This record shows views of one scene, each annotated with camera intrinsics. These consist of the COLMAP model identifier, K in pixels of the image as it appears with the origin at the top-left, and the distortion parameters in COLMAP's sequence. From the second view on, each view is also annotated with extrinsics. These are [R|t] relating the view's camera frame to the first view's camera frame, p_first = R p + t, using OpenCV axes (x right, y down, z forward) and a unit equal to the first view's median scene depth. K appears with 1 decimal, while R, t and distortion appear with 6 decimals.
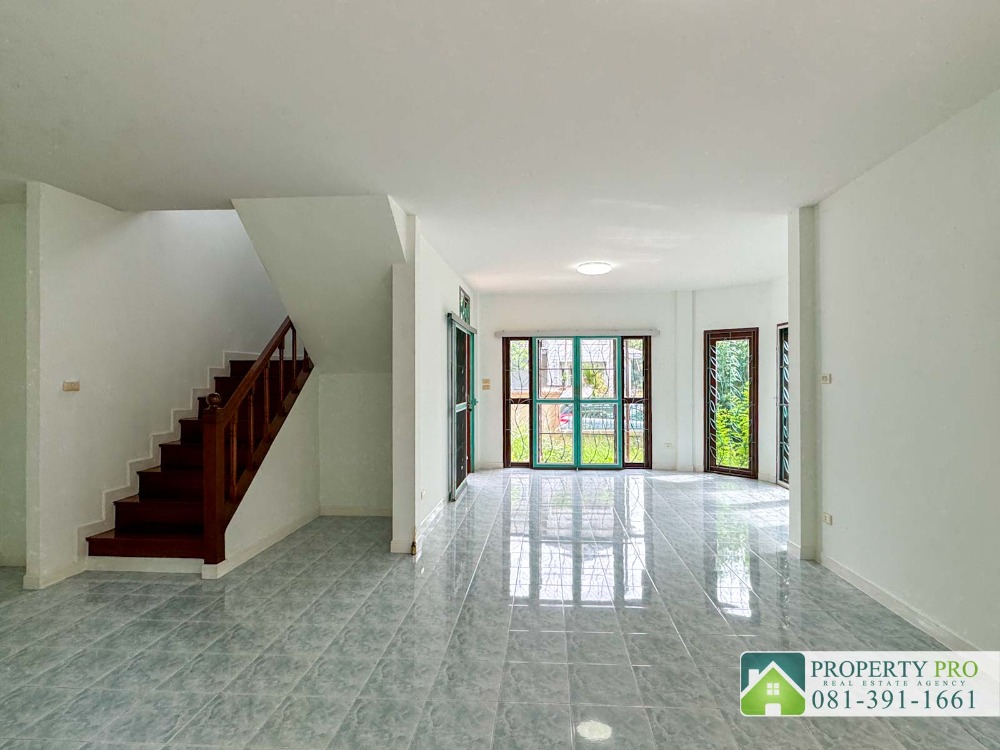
lens RADIAL K [[499.3, 0, 516.5], [0, 499.3, 391.1], [0, 0, 1]] dist [-0.002780, -0.000323]
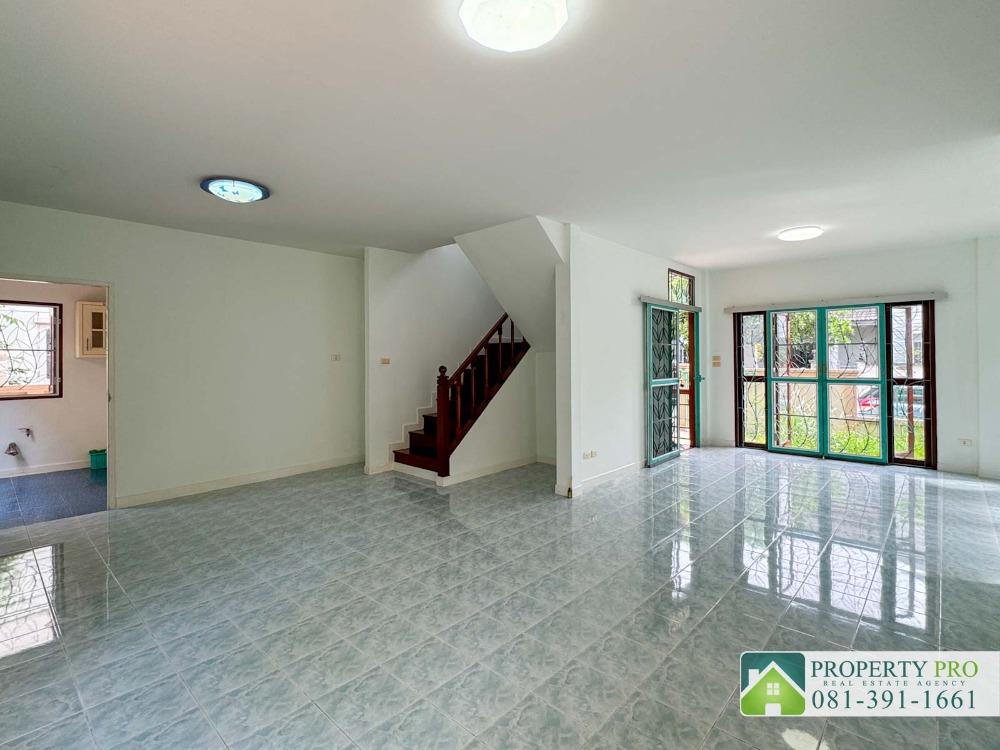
lens RADIAL K [[478.7, 0, 500.8], [0, 478.7, 378.8], [0, 0, 1]] dist [-0.012376, 0.000673]
pose [[0.772756, 0.026702, -0.634142, 0.218197], [-0.011344, 0.999536, 0.028264, -0.000591], [0.634602, -0.014648, 0.772700, -0.012815]]
